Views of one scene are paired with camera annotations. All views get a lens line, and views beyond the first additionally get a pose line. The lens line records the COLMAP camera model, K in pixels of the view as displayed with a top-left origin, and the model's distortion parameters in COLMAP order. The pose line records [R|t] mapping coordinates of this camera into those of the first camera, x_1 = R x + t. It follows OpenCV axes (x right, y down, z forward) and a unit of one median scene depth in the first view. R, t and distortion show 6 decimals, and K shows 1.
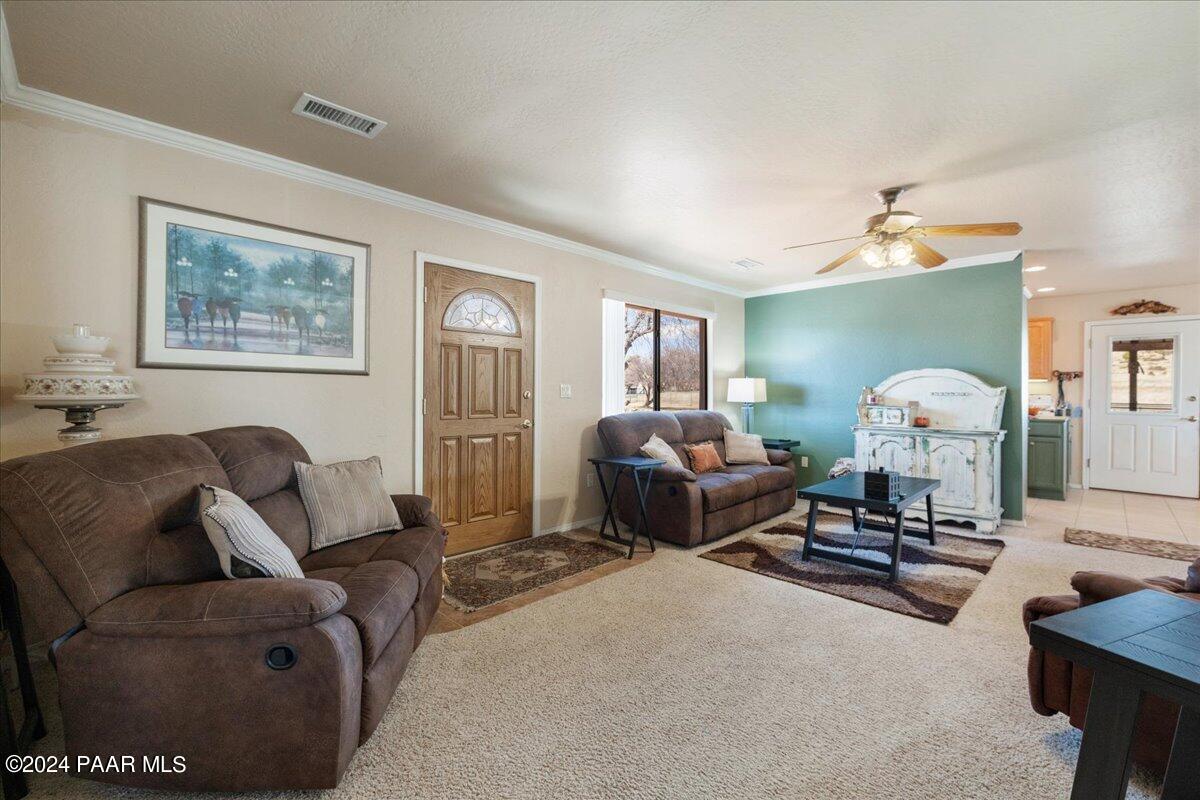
lens RADIAL K [[506.1, 0, 601.2], [0, 506.1, 391.4], [0, 0, 1]] dist [-0.000568, 0.000244]
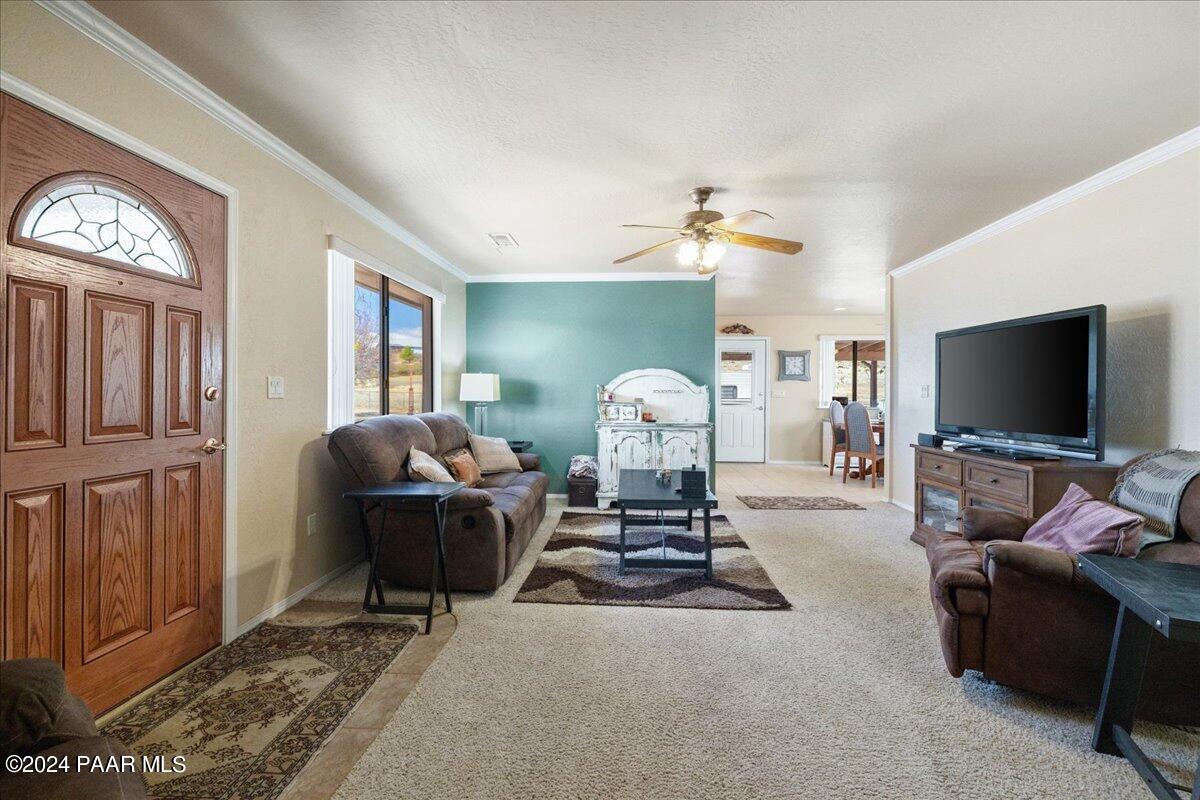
lens RADIAL K [[506.1, 0, 601.2], [0, 506.1, 391.4], [0, 0, 1]] dist [-0.000568, 0.000244]
pose [[0.746737, -0.001383, 0.665119, -0.211280], [-0.001264, 0.999993, 0.003499, 0.001629], [-0.665119, -0.003454, 0.746730, 0.318353]]
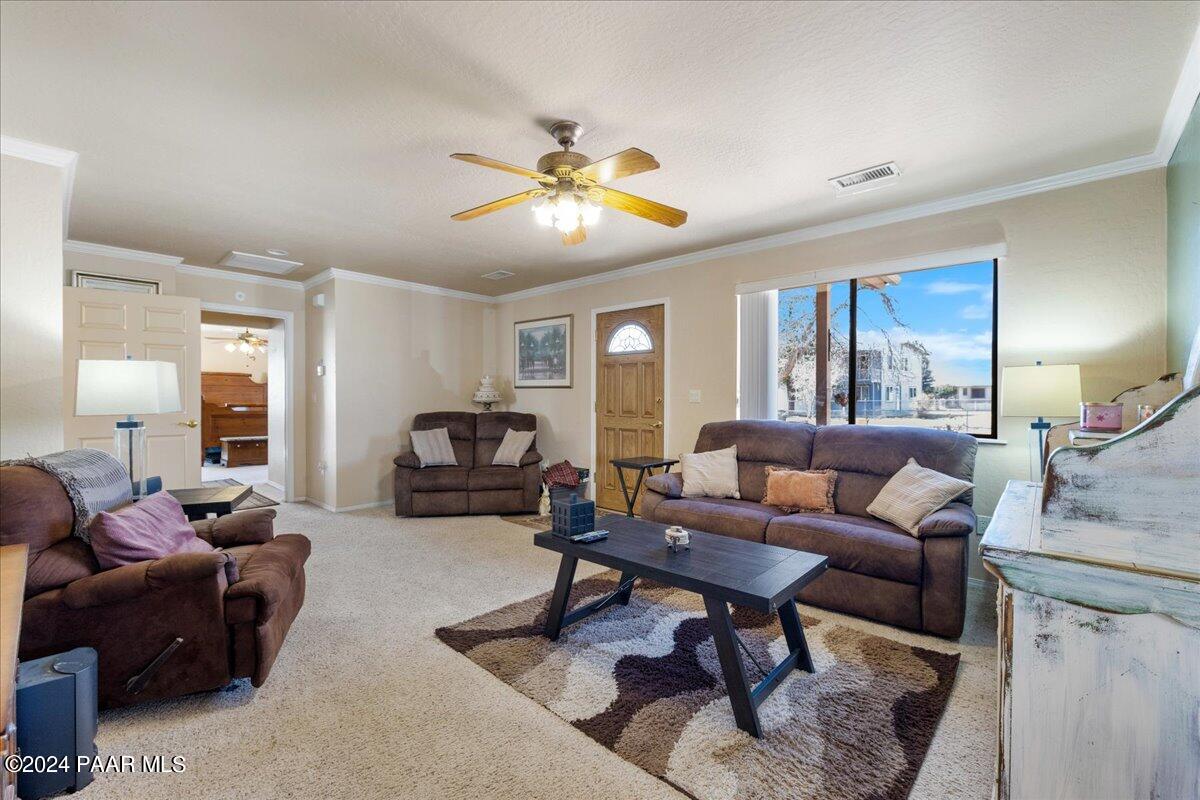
lens RADIAL K [[508.8, 0, 582.9], [0, 508.8, 402.8], [0, 0, 1]] dist [-0.000147, 0.000058]
pose [[0.020640, 0.004022, -0.999779, 1.111273], [-0.003554, 0.999986, 0.003949, 0.009952], [0.999781, 0.003472, 0.020654, 0.848489]]
